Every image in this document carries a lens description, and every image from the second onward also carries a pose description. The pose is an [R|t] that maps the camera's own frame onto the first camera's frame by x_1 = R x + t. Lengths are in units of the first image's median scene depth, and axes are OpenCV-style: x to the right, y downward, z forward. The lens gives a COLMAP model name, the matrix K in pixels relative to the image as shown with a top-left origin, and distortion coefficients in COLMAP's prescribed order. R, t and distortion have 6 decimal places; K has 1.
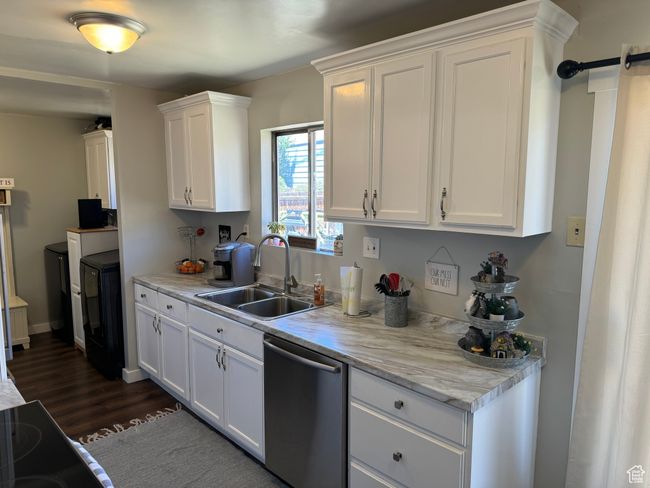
lens RADIAL K [[462.7, 0, 324.2], [0, 462.7, 244.7], [0, 0, 1]] dist [0.010932, 0.000062]
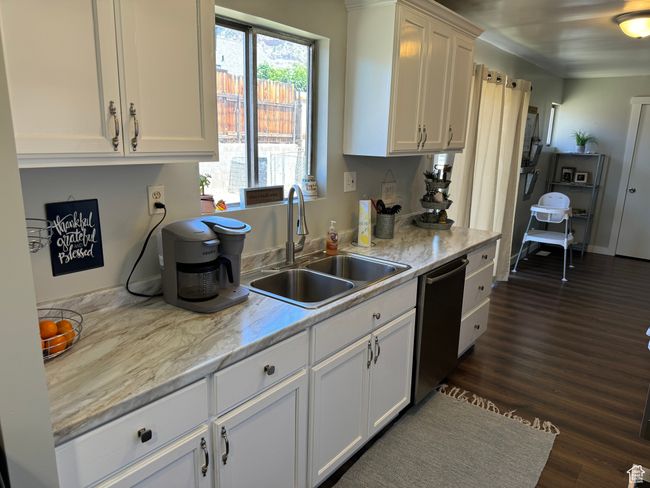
lens RADIAL K [[462.7, 0, 325.0], [0, 462.7, 242.2], [0, 0, 1]] dist [0.010932, 0.000062]
pose [[-0.140664, -0.156438, 0.977620, -0.759055], [0.174931, 0.967975, 0.180064, -0.048048], [-0.974481, 0.196345, -0.108794, 0.982125]]
